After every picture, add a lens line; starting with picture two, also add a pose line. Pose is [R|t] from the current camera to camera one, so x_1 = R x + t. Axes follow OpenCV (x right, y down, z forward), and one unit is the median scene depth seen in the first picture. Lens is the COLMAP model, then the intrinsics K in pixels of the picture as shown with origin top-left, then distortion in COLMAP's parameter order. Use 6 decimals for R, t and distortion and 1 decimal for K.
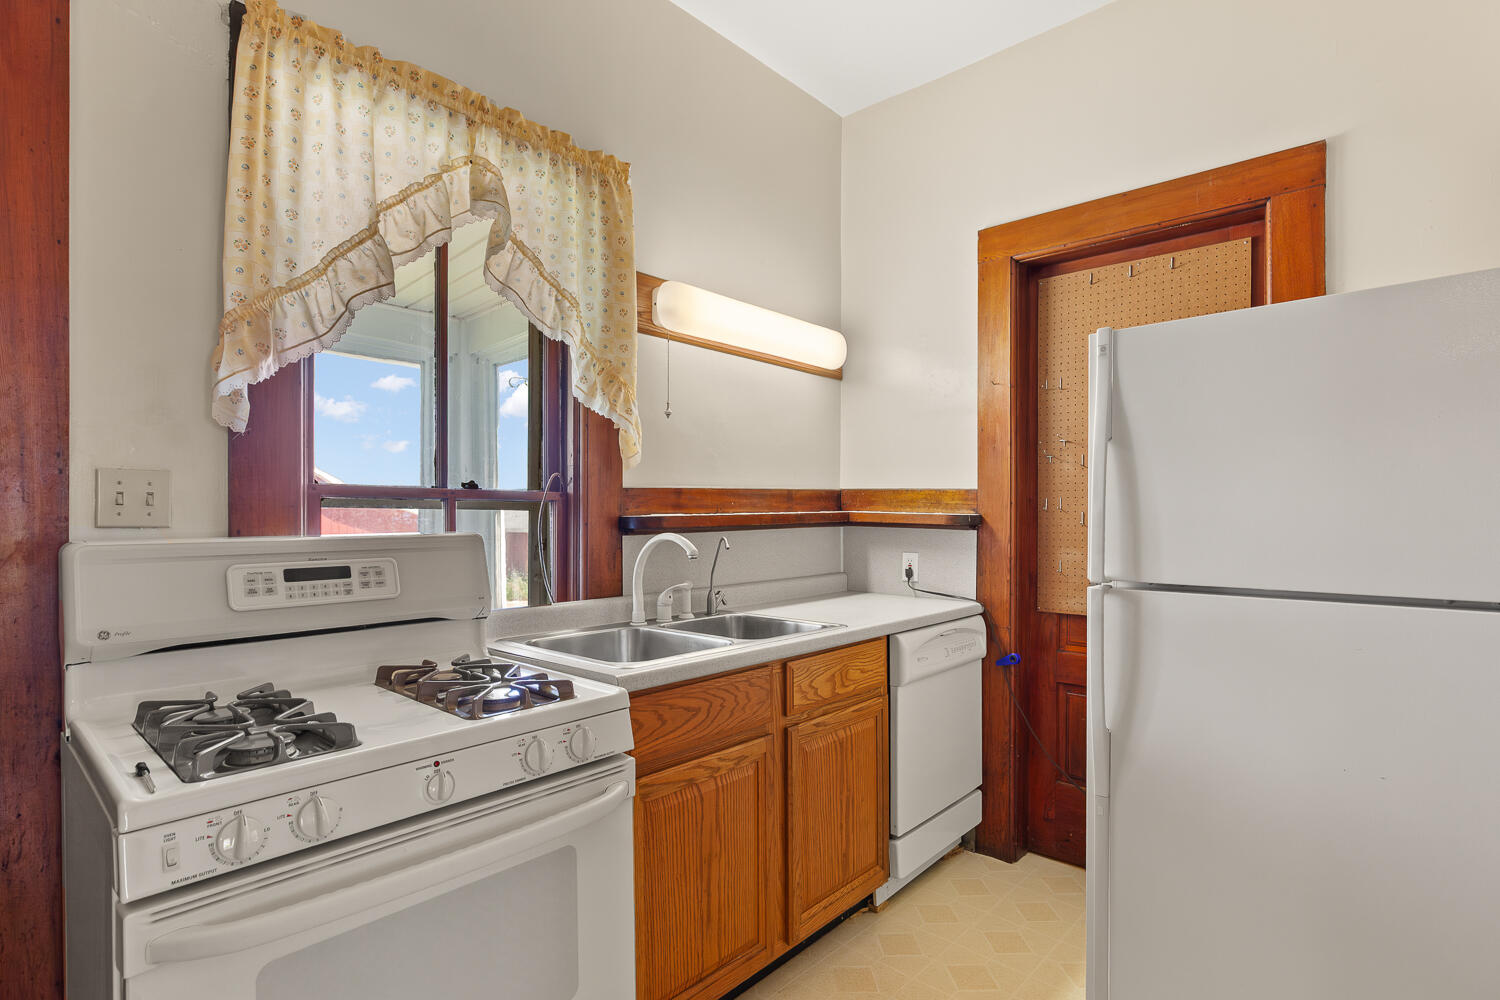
lens RADIAL K [[729.3, 0, 752.0], [0, 729.3, 504.1], [0, 0, 1]] dist [-0.000405, 0.000721]
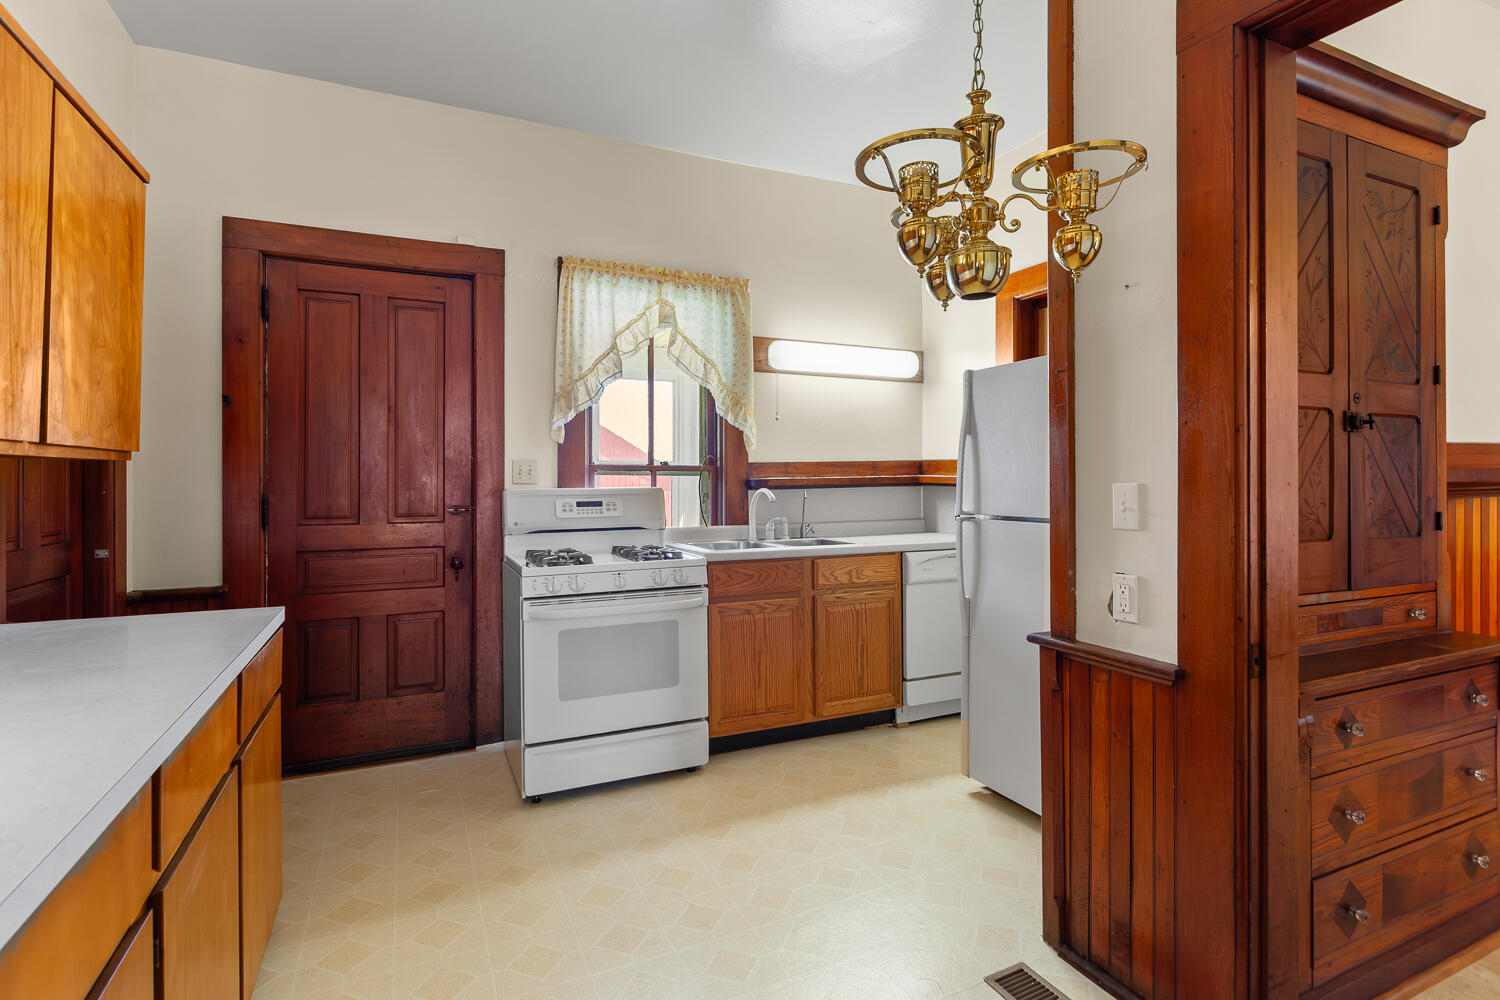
lens RADIAL K [[726.8, 0, 750.8], [0, 726.8, 453.9], [0, 0, 1]] dist [0.044558, 0.000142]
pose [[0.920687, -0.016594, -0.389950, 0.614901], [0.008607, 0.999716, -0.022220, -0.005918], [0.390208, 0.017102, 0.920568, -0.732518]]
